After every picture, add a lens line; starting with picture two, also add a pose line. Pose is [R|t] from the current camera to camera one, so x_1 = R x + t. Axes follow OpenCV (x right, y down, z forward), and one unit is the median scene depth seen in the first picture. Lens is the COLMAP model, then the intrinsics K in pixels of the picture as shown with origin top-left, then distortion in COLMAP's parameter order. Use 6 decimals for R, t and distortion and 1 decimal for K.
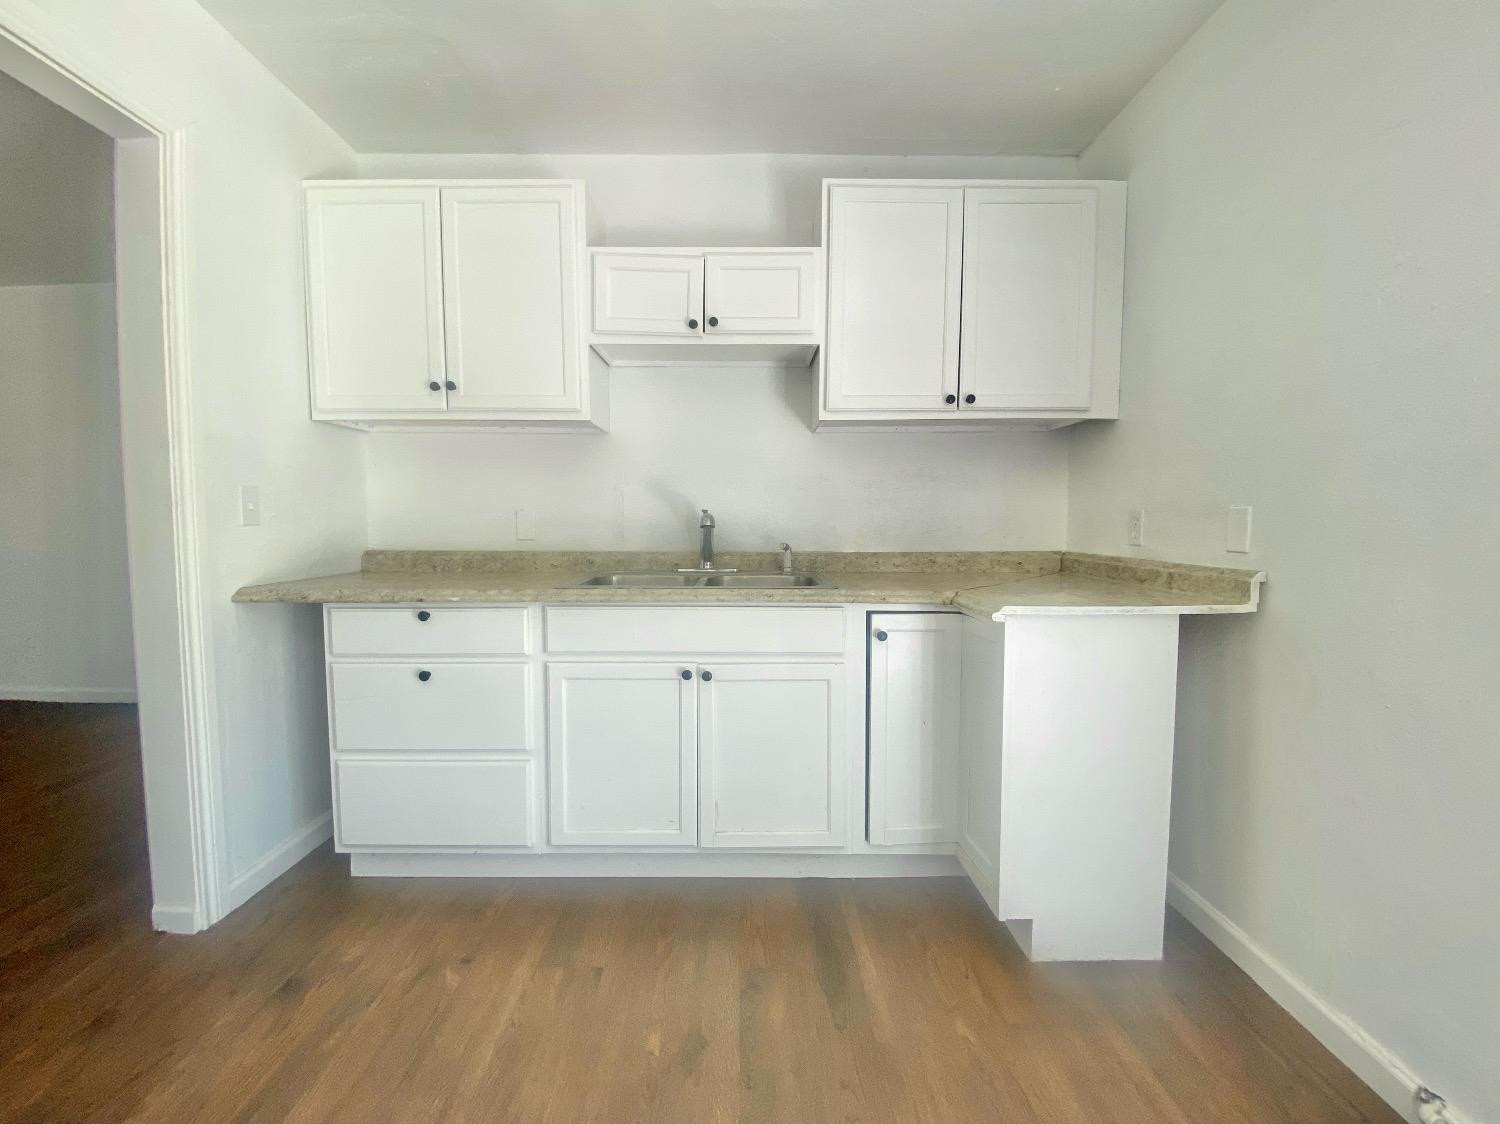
lens RADIAL K [[624.3, 0, 750.4], [0, 624.3, 565.6], [0, 0, 1]] dist [0.023769, -0.024674]
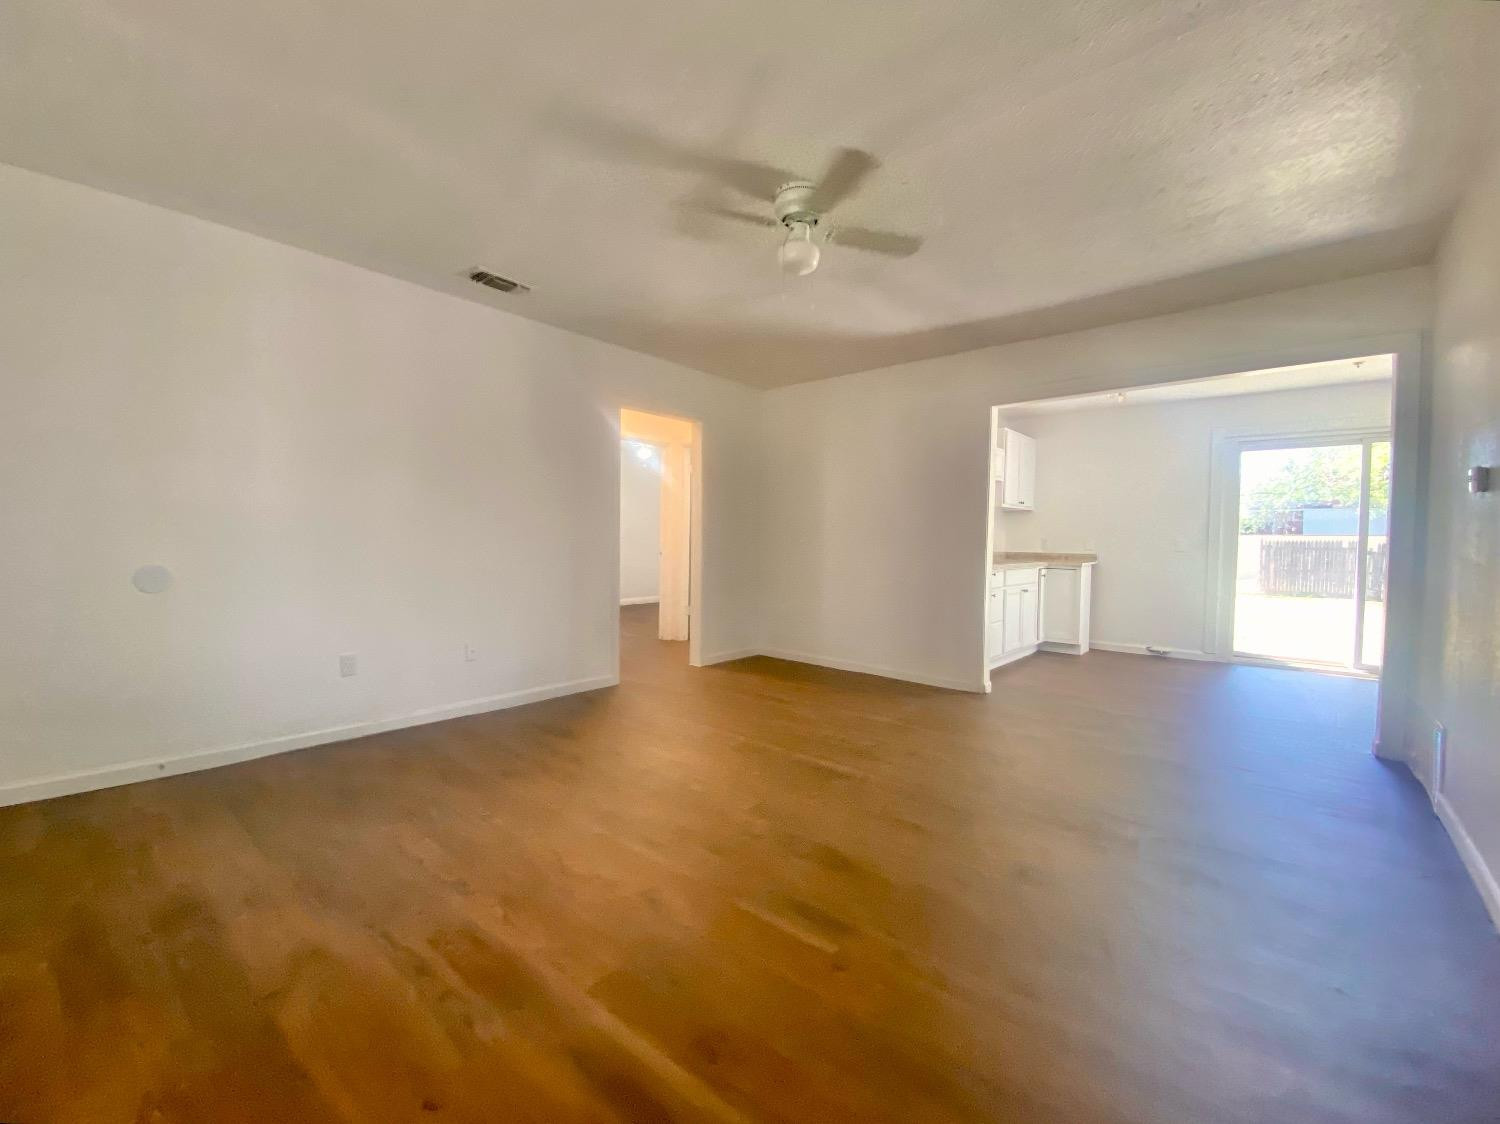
lens RADIAL K [[624.3, 0, 750.4], [0, 624.3, 565.6], [0, 0, 1]] dist [0.023769, -0.024674]
pose [[0.660321, -0.027638, 0.750475, -3.166567], [0.042076, 0.999114, -0.000227, -0.008382], [-0.749804, 0.031727, 0.660899, -0.056681]]
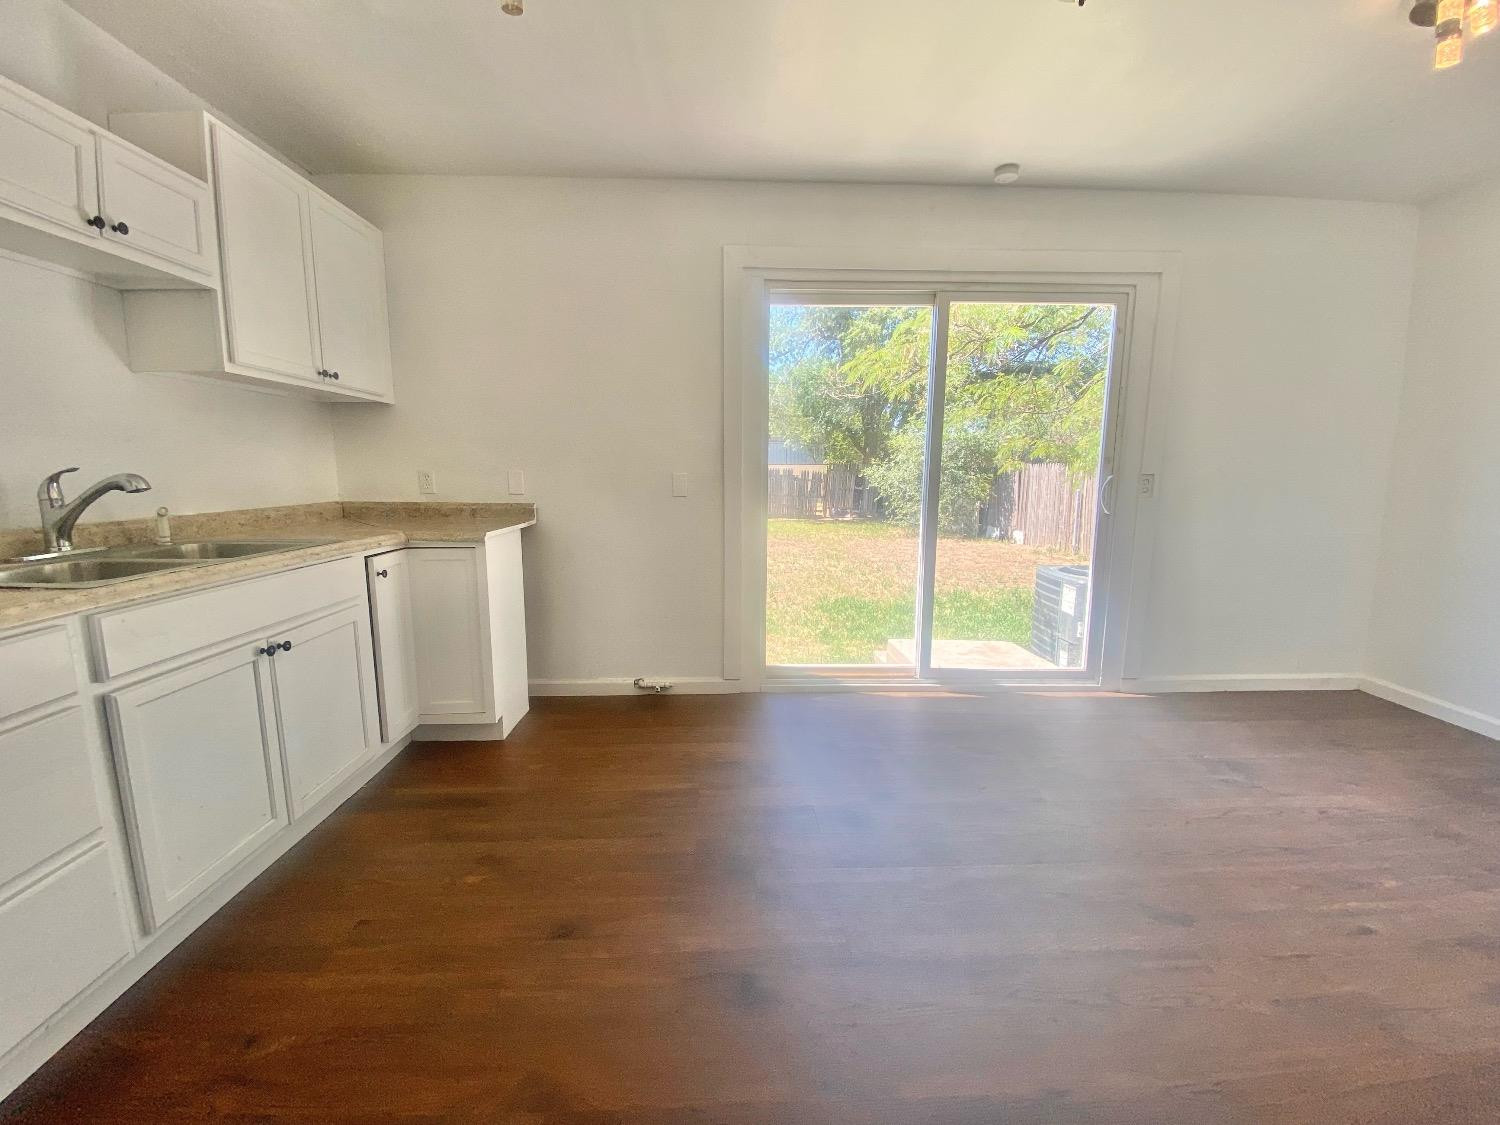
lens RADIAL K [[624.3, 0, 750.4], [0, 624.3, 566.1], [0, 0, 1]] dist [0.023769, -0.024674]
pose [[-0.025061, -0.152120, 0.988044, -0.951635], [0.064302, 0.986063, 0.153446, -0.043140], [-0.997616, 0.067379, -0.014930, 0.267282]]
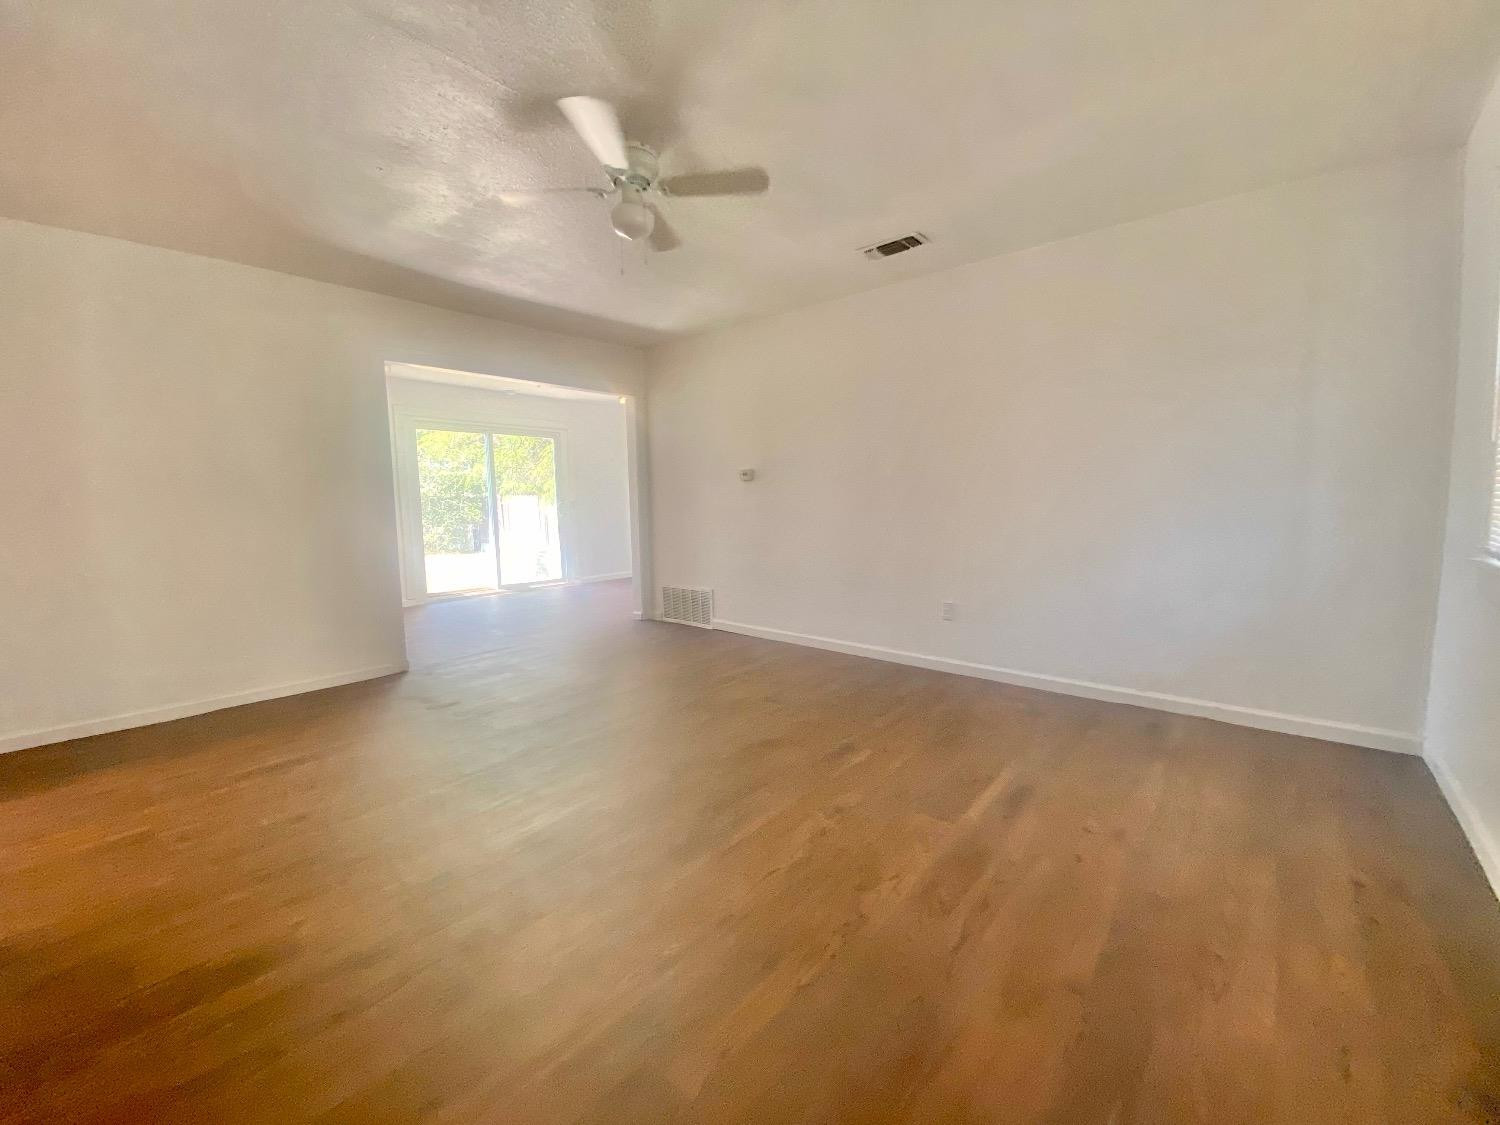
lens RADIAL K [[596.1, 0, 751.5], [0, 596.1, 578.8], [0, 0, 1]] dist [0.010972, -0.000016]
pose [[-0.750677, -0.082301, 0.655523, -3.128310], [0.054714, 0.981058, 0.185828, -0.141249], [-0.658400, 0.175363, -0.731955, 1.571164]]
